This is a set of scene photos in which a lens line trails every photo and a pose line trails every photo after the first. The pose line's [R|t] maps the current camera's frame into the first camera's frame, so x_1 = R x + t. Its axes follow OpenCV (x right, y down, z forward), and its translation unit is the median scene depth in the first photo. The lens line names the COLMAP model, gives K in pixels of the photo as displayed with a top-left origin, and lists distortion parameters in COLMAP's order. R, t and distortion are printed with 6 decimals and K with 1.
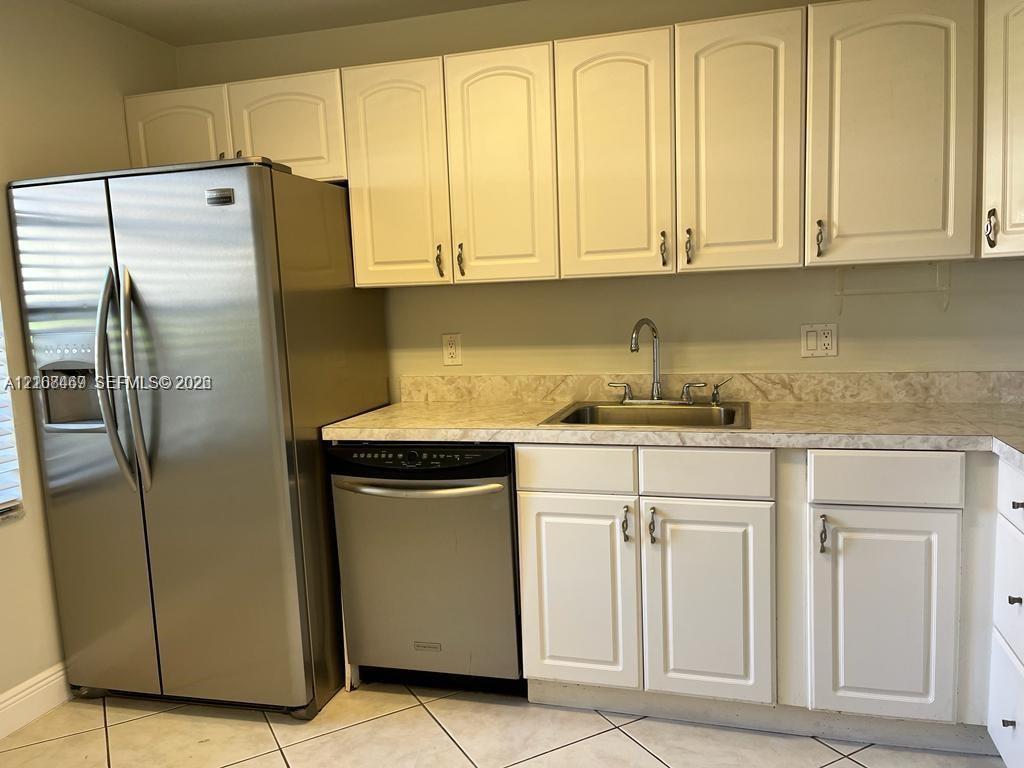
lens RADIAL K [[769.9, 0, 512.0], [0, 769.9, 384.0], [0, 0, 1]] dist [0.039791, -0.080852]
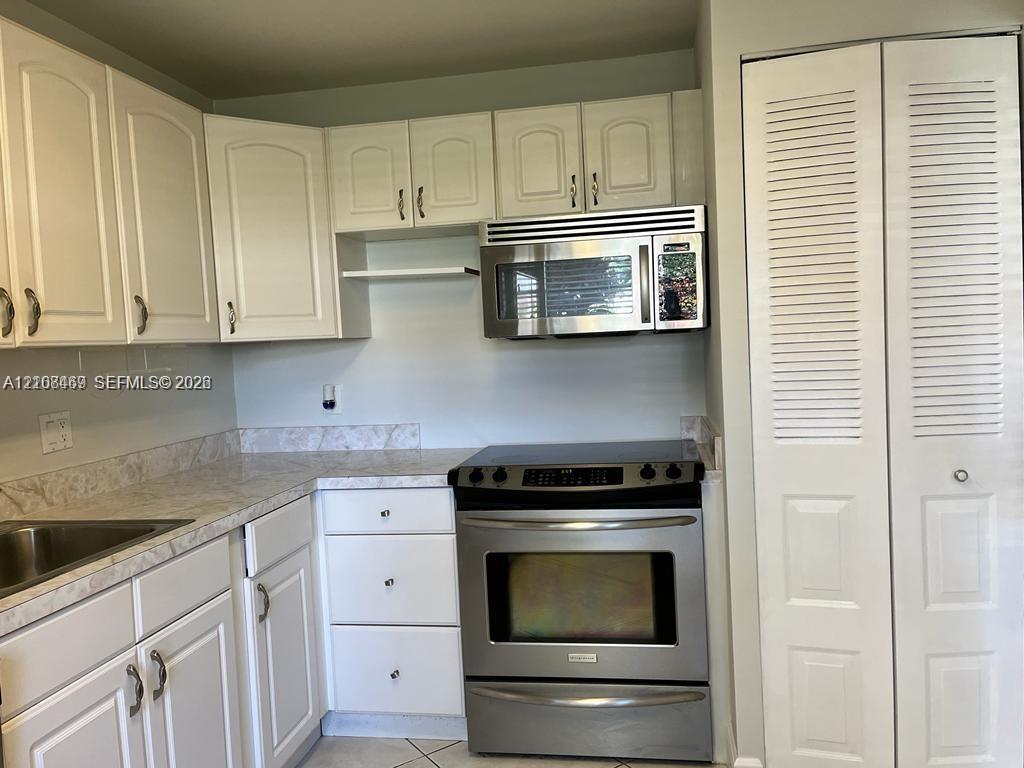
lens RADIAL K [[769.9, 0, 512.0], [0, 769.9, 384.0], [0, 0, 1]] dist [0.039791, -0.080852]
pose [[-0.115471, -0.013257, 0.993222, -0.575964], [0.157431, 0.987028, 0.031477, -0.063191], [-0.980756, 0.159999, -0.111886, 0.663325]]
